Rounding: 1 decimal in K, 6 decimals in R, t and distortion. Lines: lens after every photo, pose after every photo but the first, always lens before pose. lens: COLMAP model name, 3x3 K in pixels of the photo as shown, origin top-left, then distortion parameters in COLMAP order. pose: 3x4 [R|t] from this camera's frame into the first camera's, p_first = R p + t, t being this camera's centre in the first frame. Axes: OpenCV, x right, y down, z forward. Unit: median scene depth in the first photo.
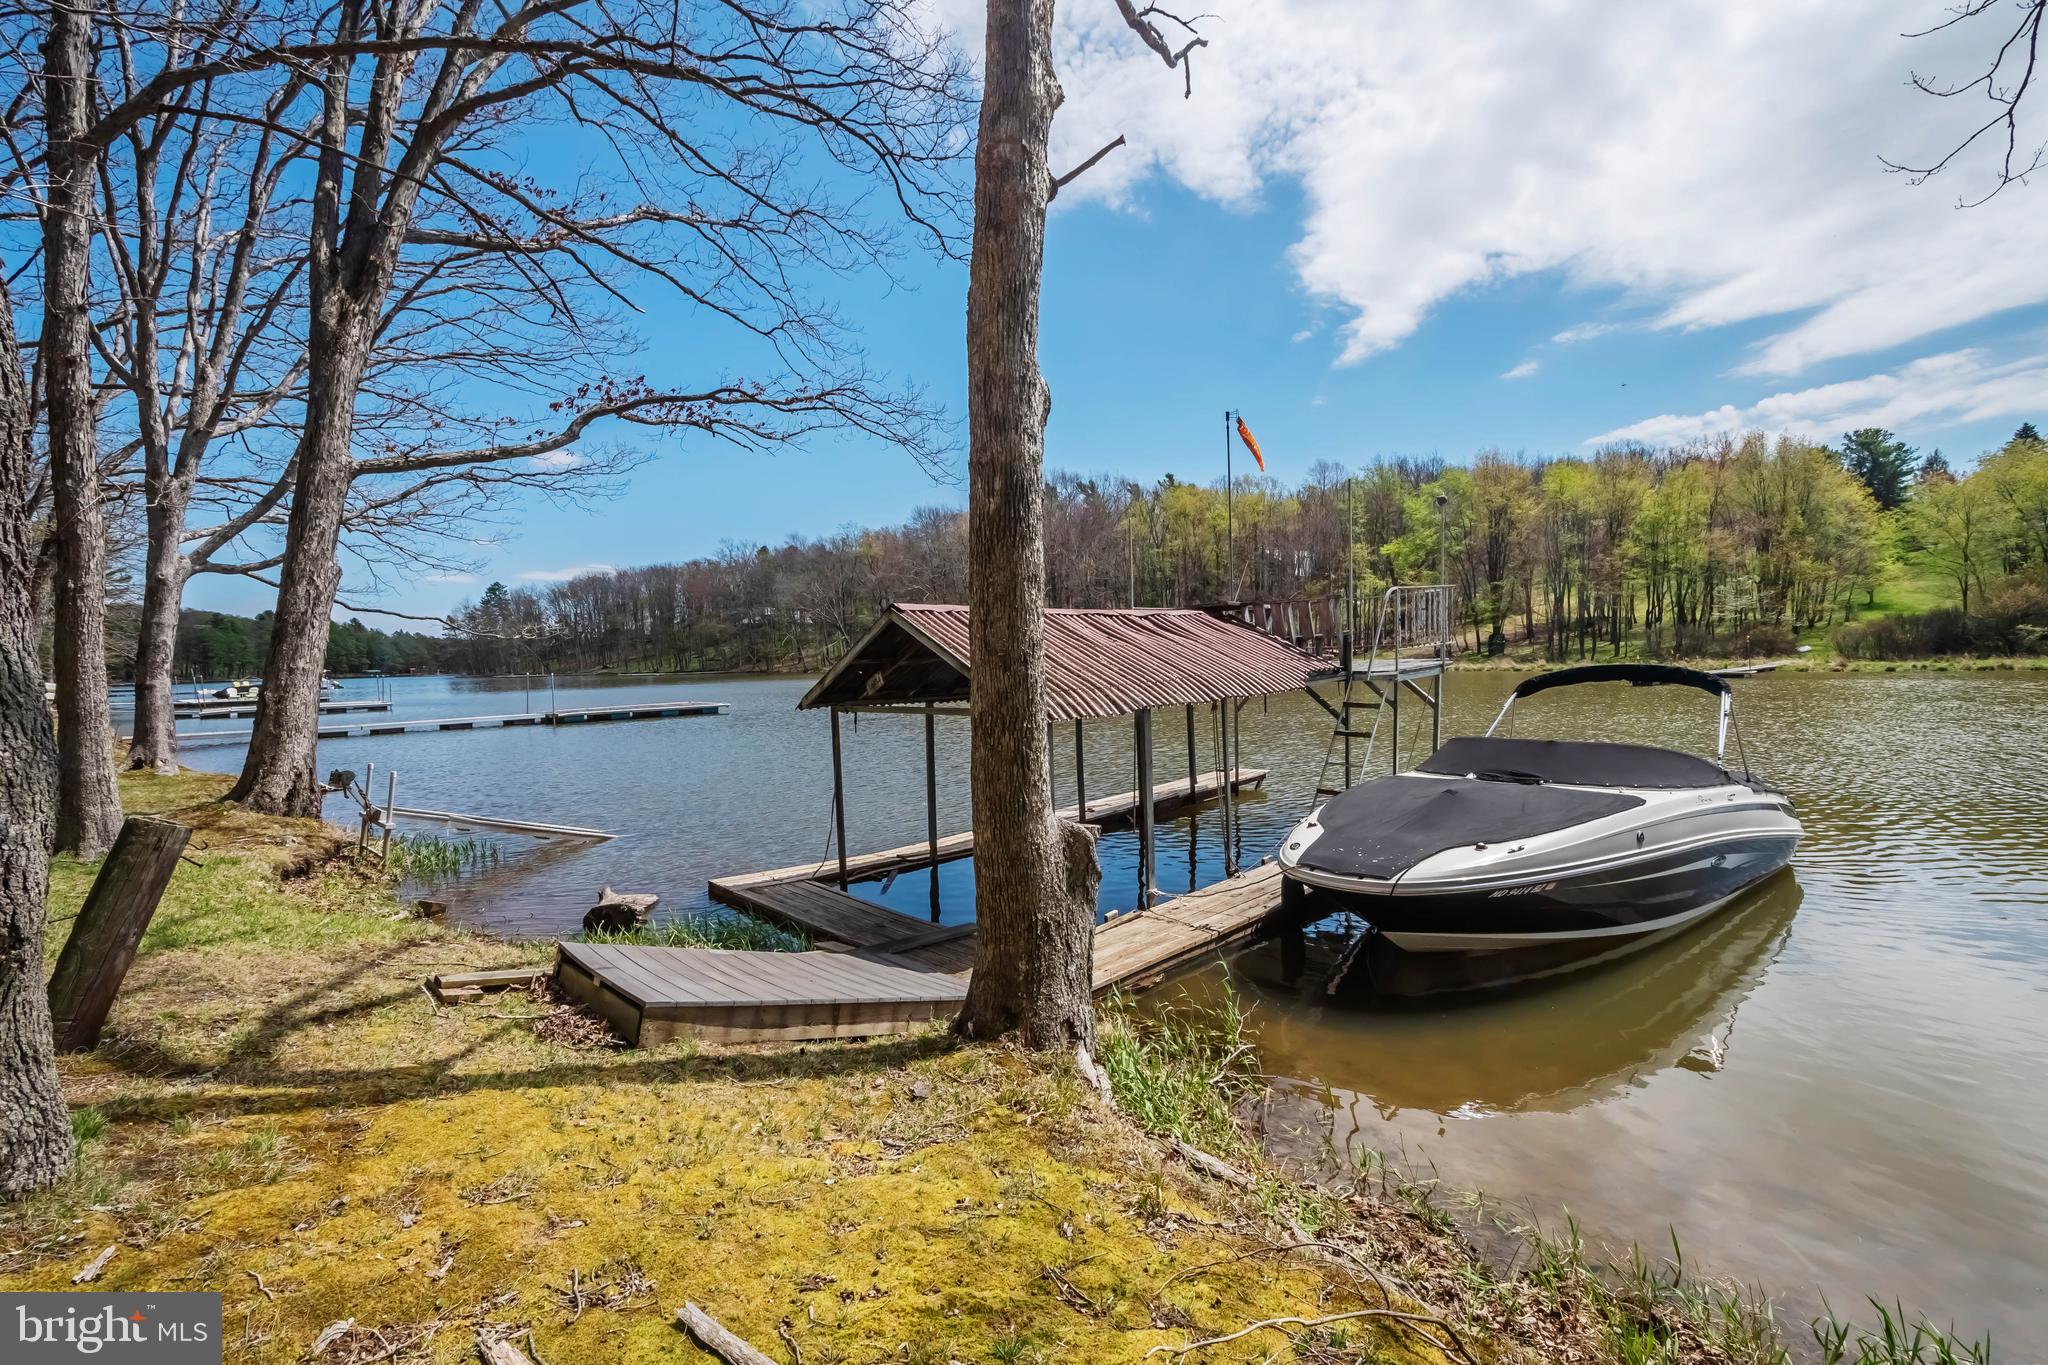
lens RADIAL K [[945.1, 0, 1005.8], [0, 945.1, 703.2], [0, 0, 1]] dist [0.005710, 0.000190]
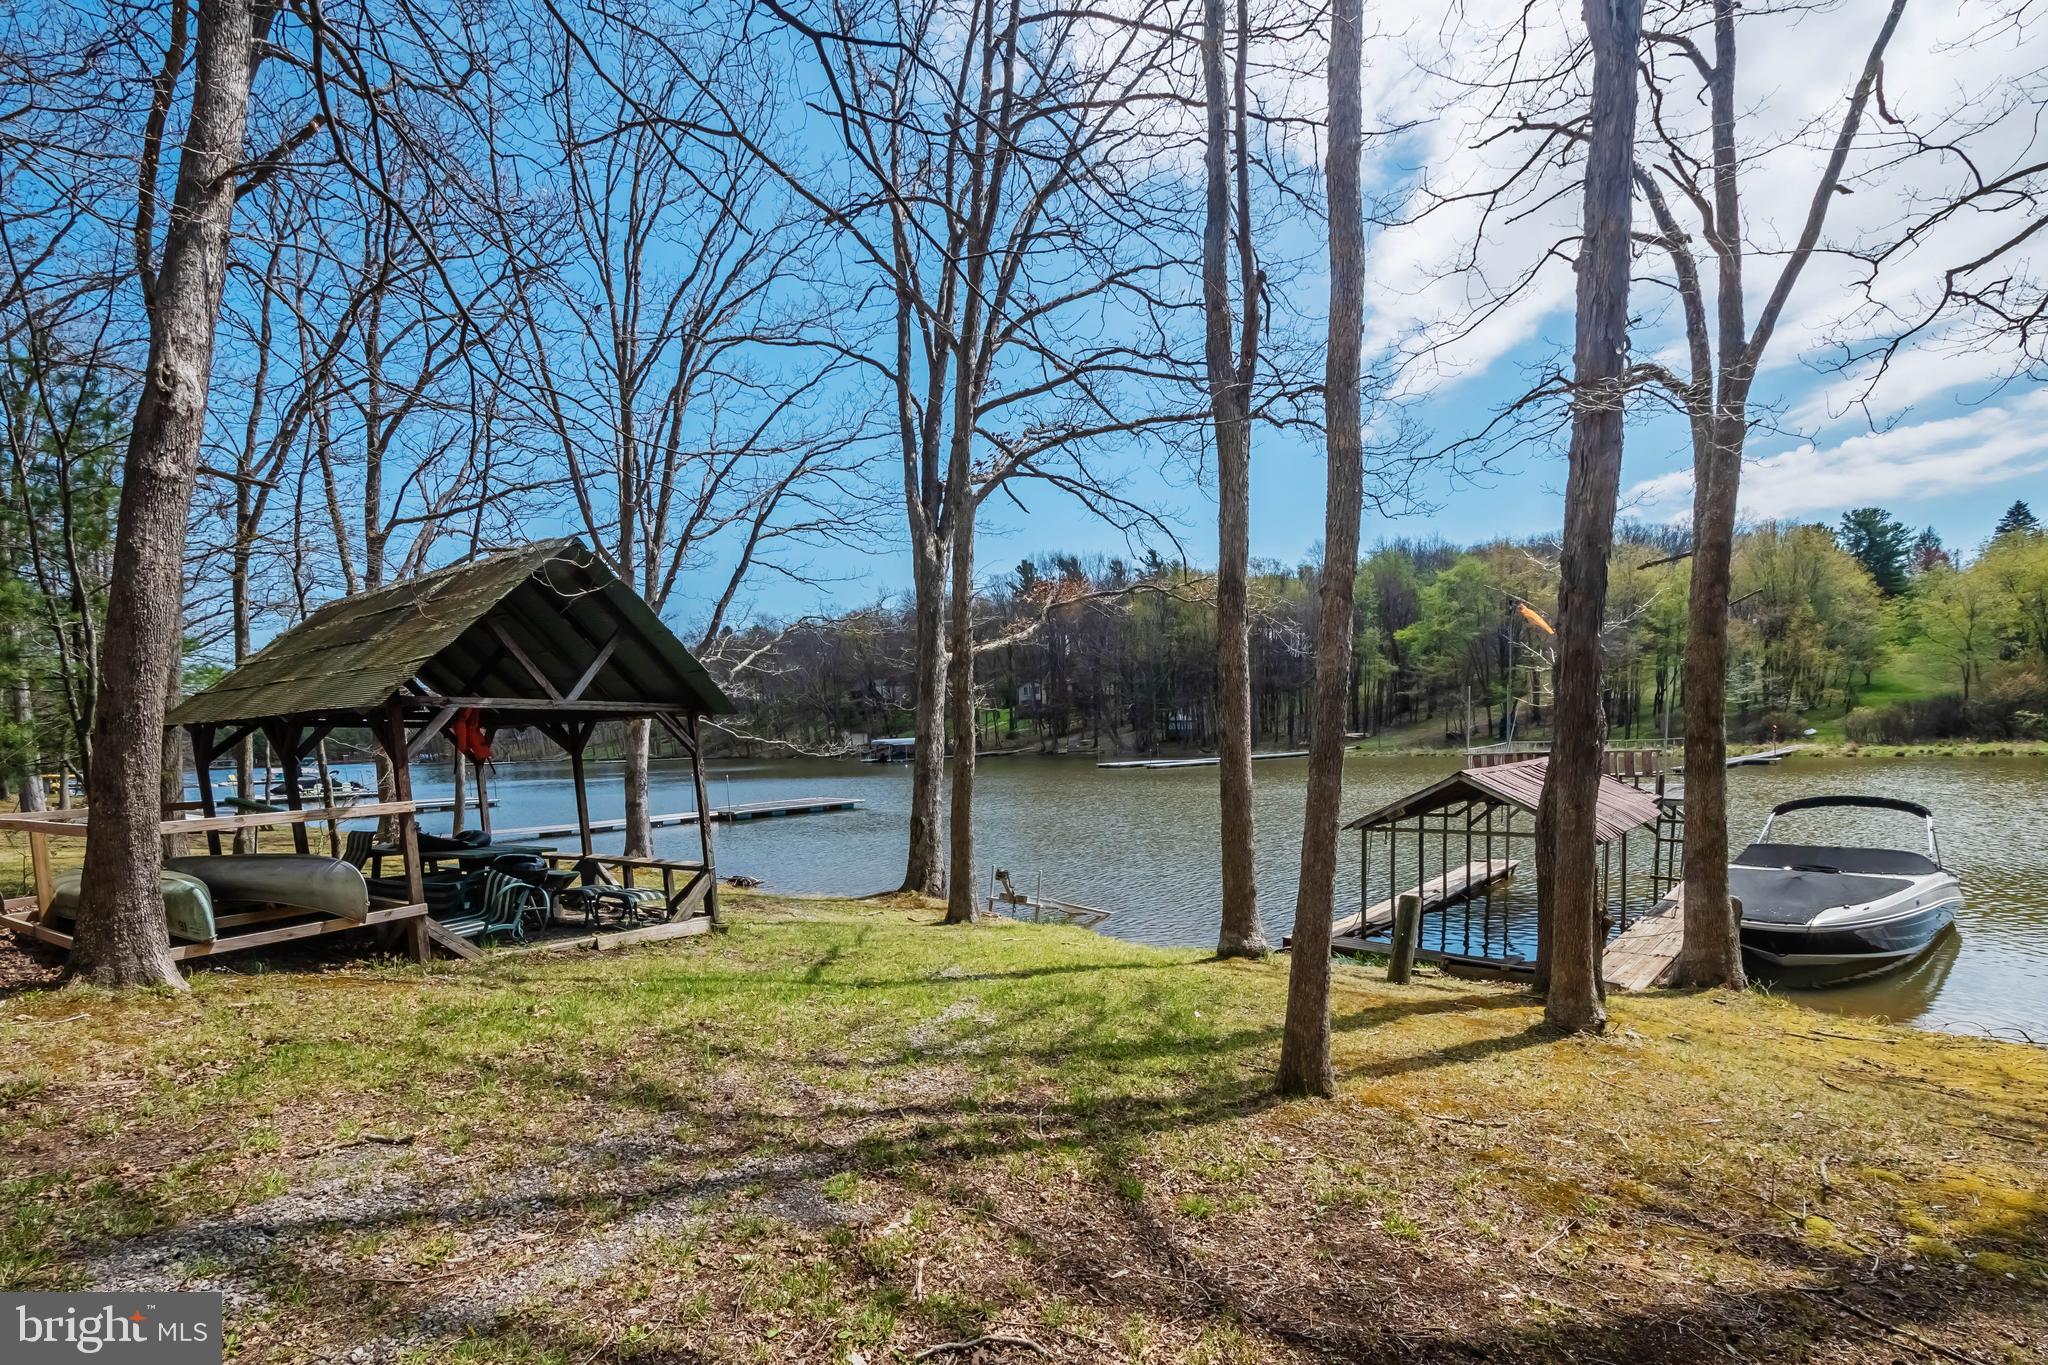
lens RADIAL K [[945.1, 0, 1005.4], [0, 945.1, 834.6], [0, 0, 1]] dist [0.005710, 0.000190]
pose [[0.999880, -0.009633, 0.012160, -0.081324], [0.008986, 0.998596, 0.052201, -0.007413], [-0.012646, -0.052086, 0.998563, -0.059398]]
